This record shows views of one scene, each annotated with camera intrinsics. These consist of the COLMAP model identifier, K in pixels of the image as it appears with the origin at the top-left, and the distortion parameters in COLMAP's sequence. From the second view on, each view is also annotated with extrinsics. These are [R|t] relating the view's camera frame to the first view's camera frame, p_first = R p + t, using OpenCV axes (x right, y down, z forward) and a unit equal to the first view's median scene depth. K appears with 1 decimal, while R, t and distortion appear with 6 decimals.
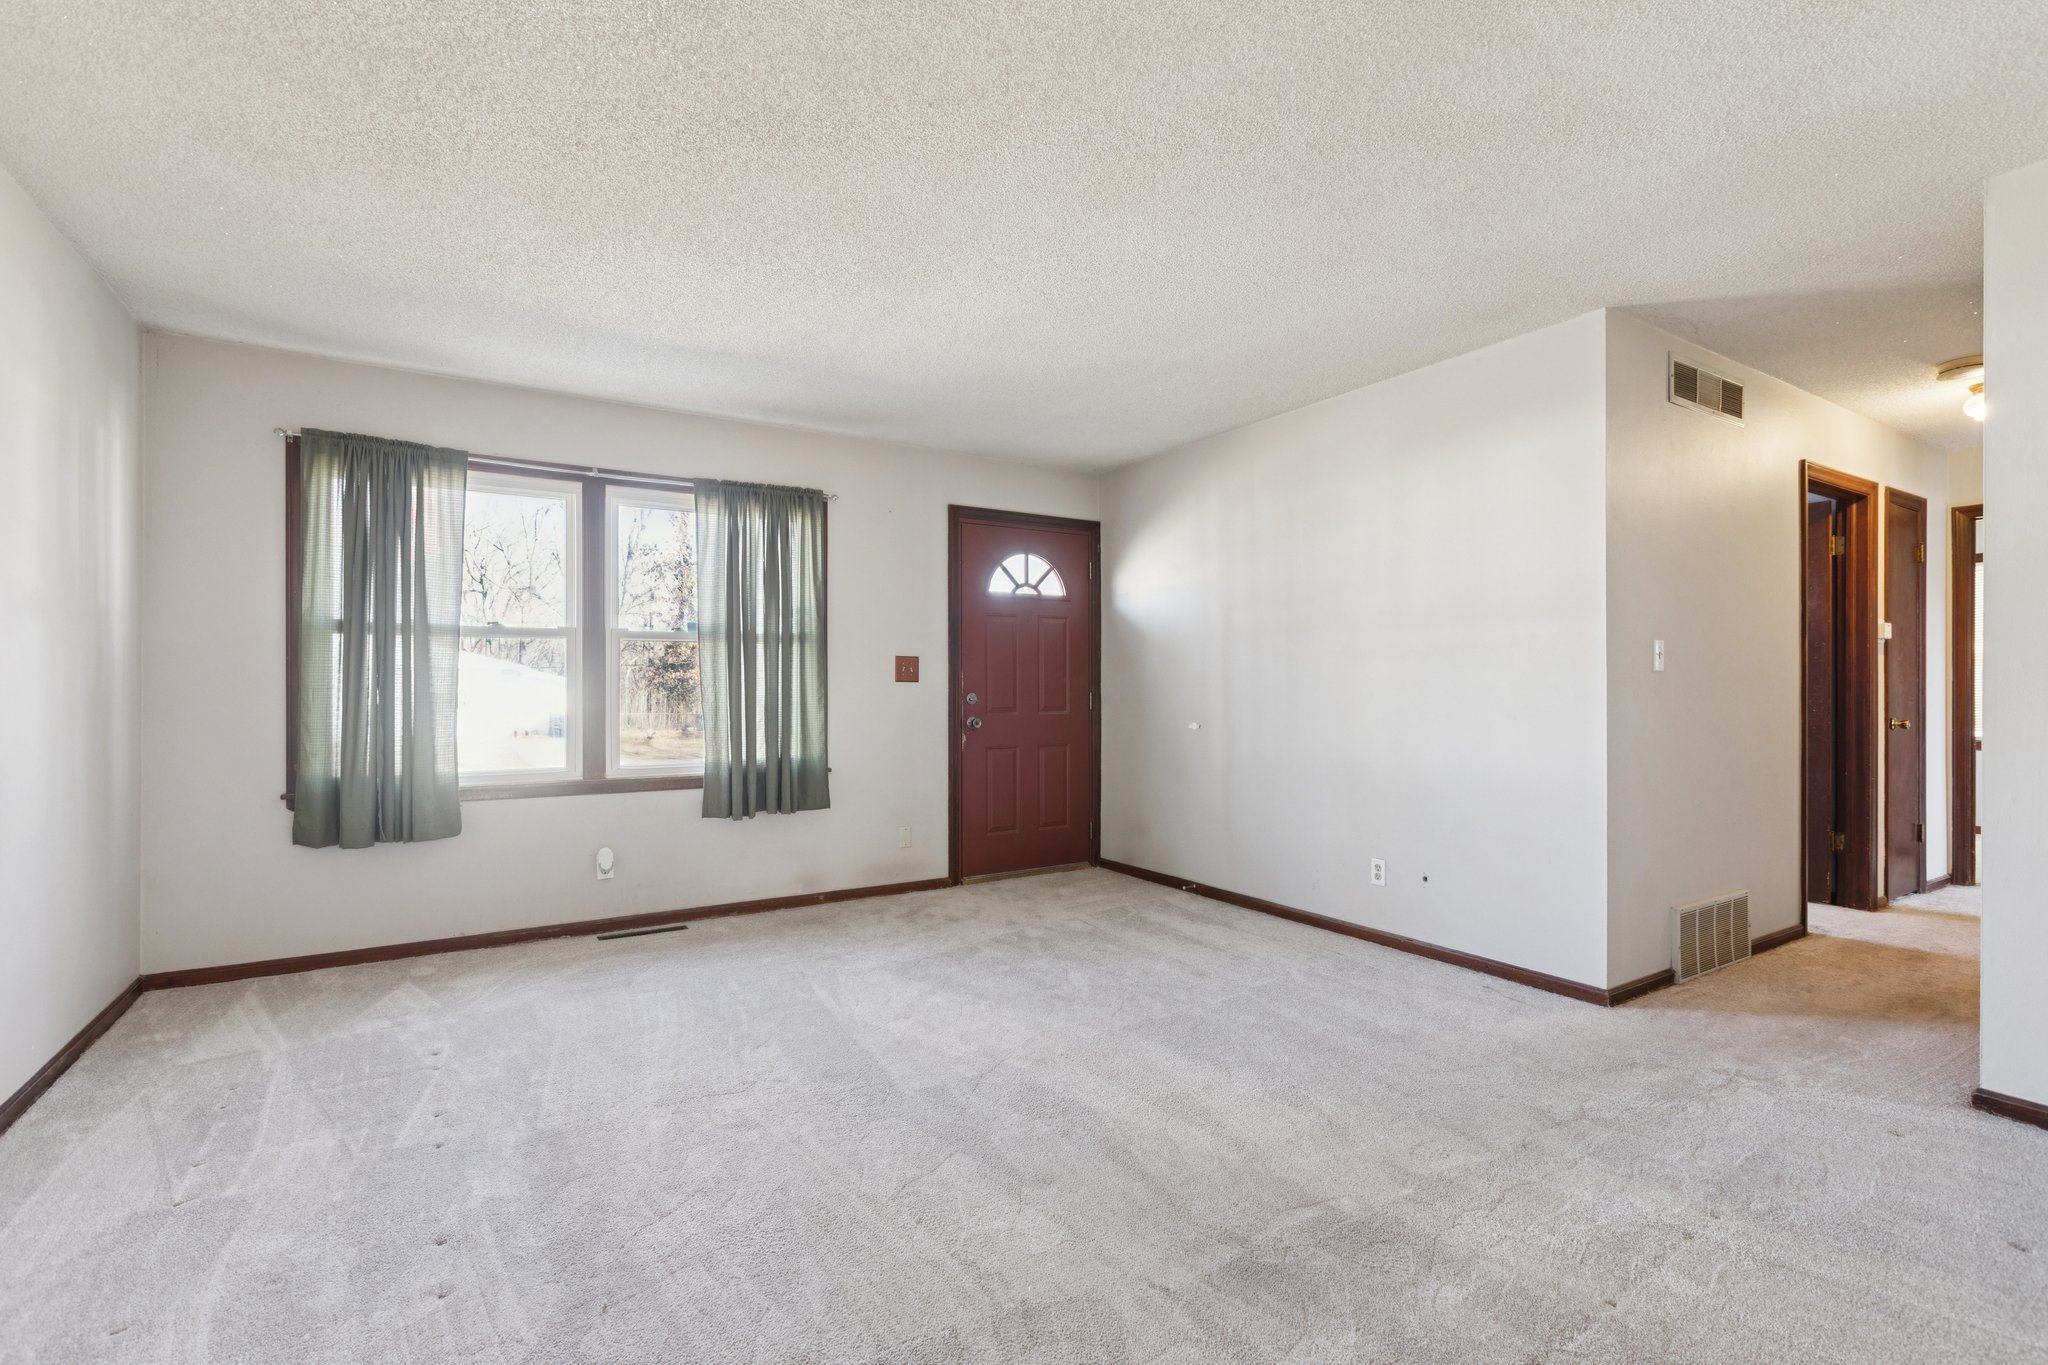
lens RADIAL K [[899.0, 0, 1012.8], [0, 899.0, 684.5], [0, 0, 1]] dist [-0.004844, 0.000137]
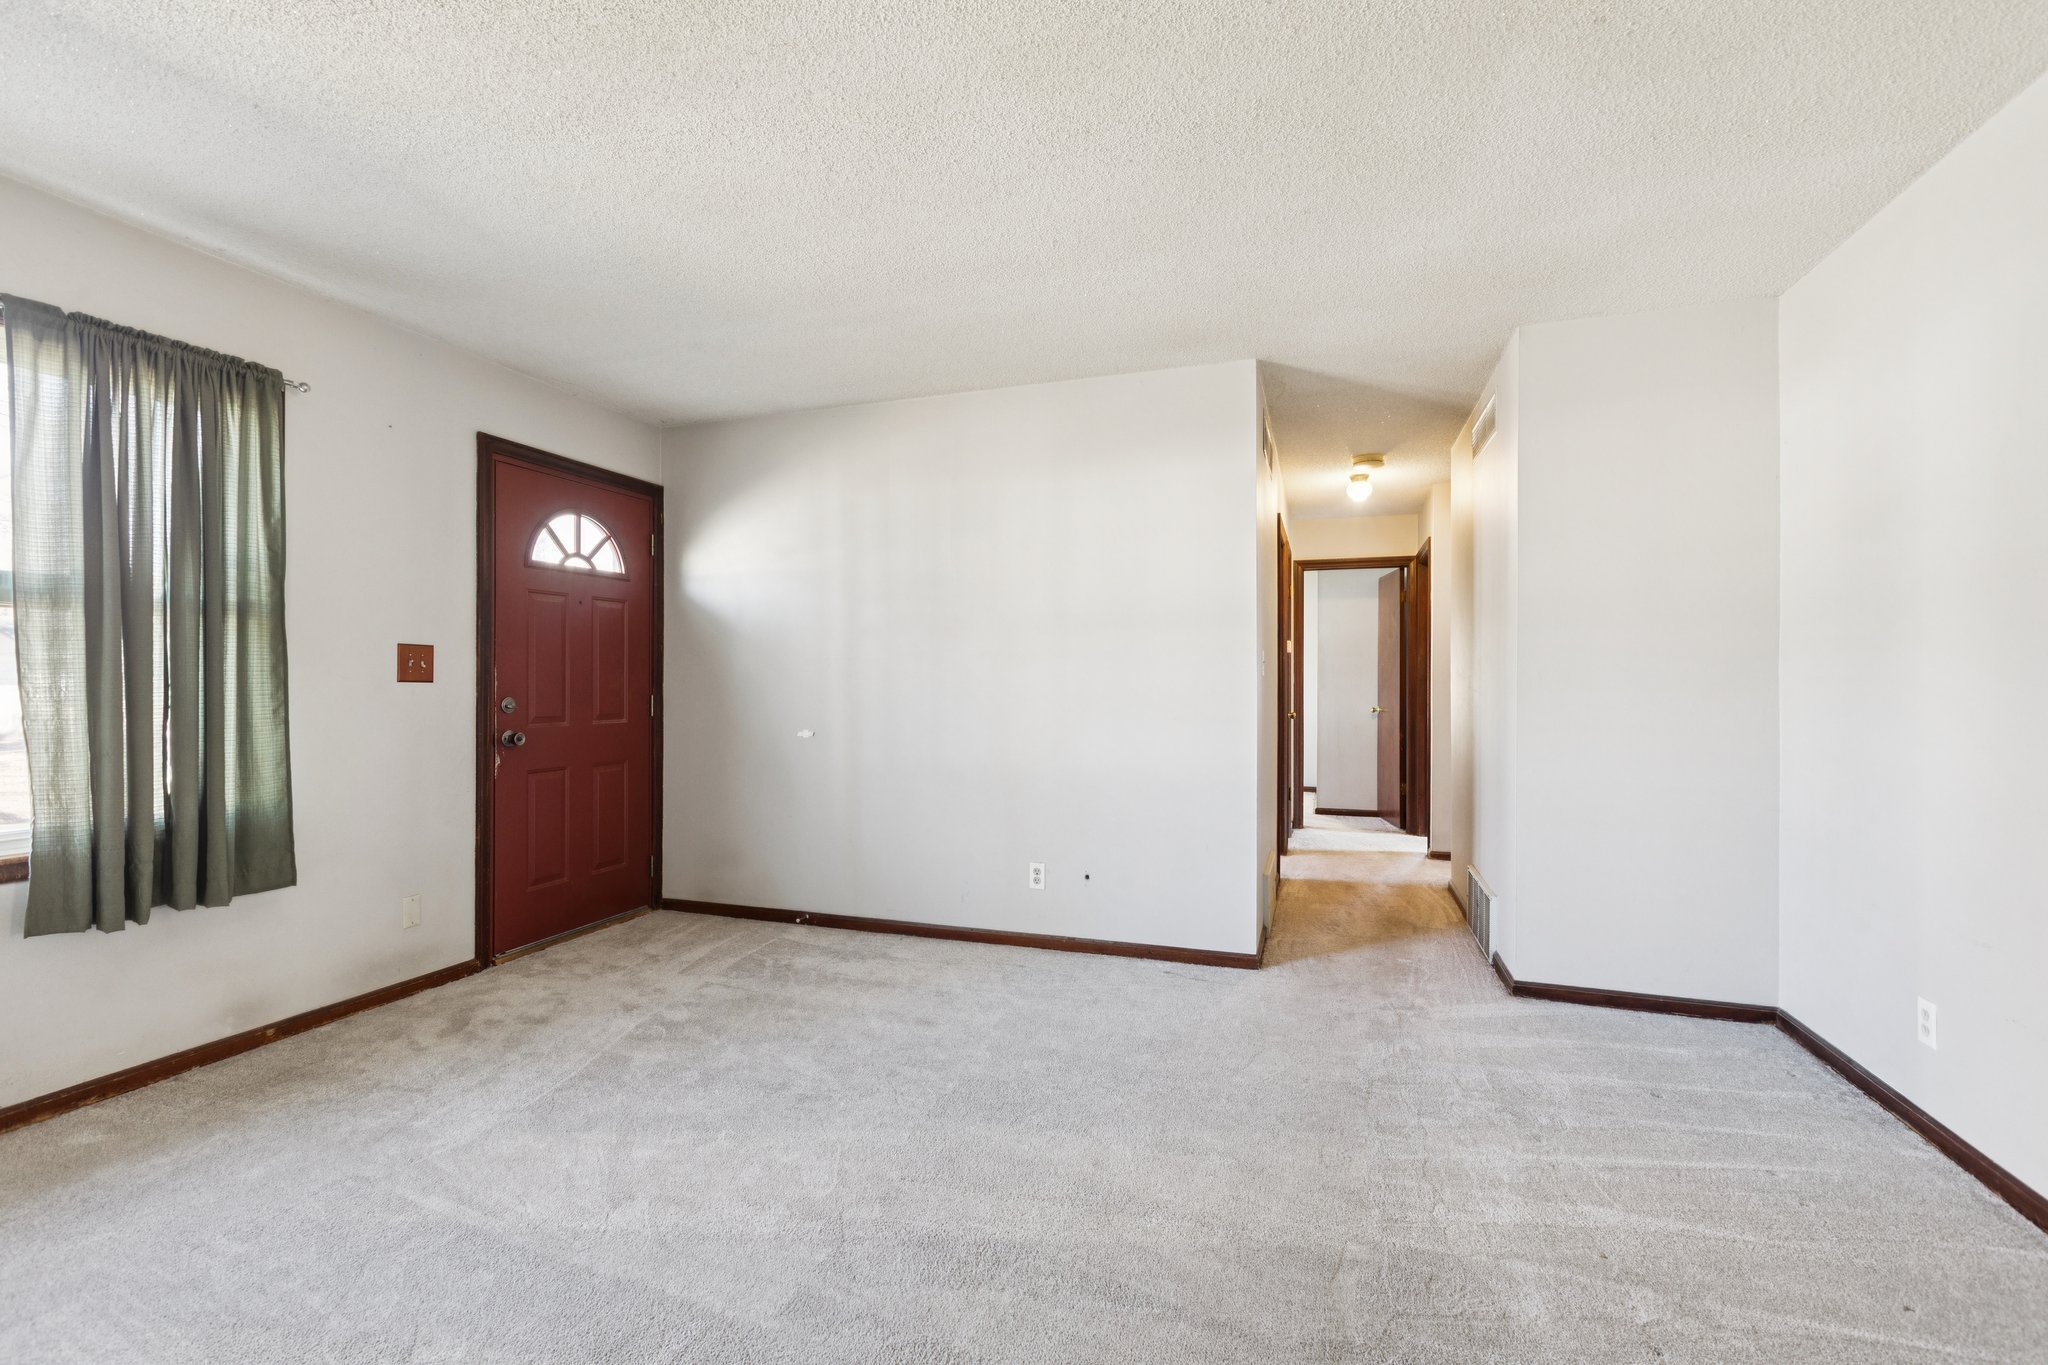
lens RADIAL K [[899.0, 0, 1026.5], [0, 899.0, 678.8], [0, 0, 1]] dist [-0.004844, 0.000137]
pose [[0.780996, 0.005778, 0.624510, -0.211369], [-0.002416, 0.999978, -0.006230, -0.002541], [-0.624532, 0.003357, 0.780992, 0.215350]]
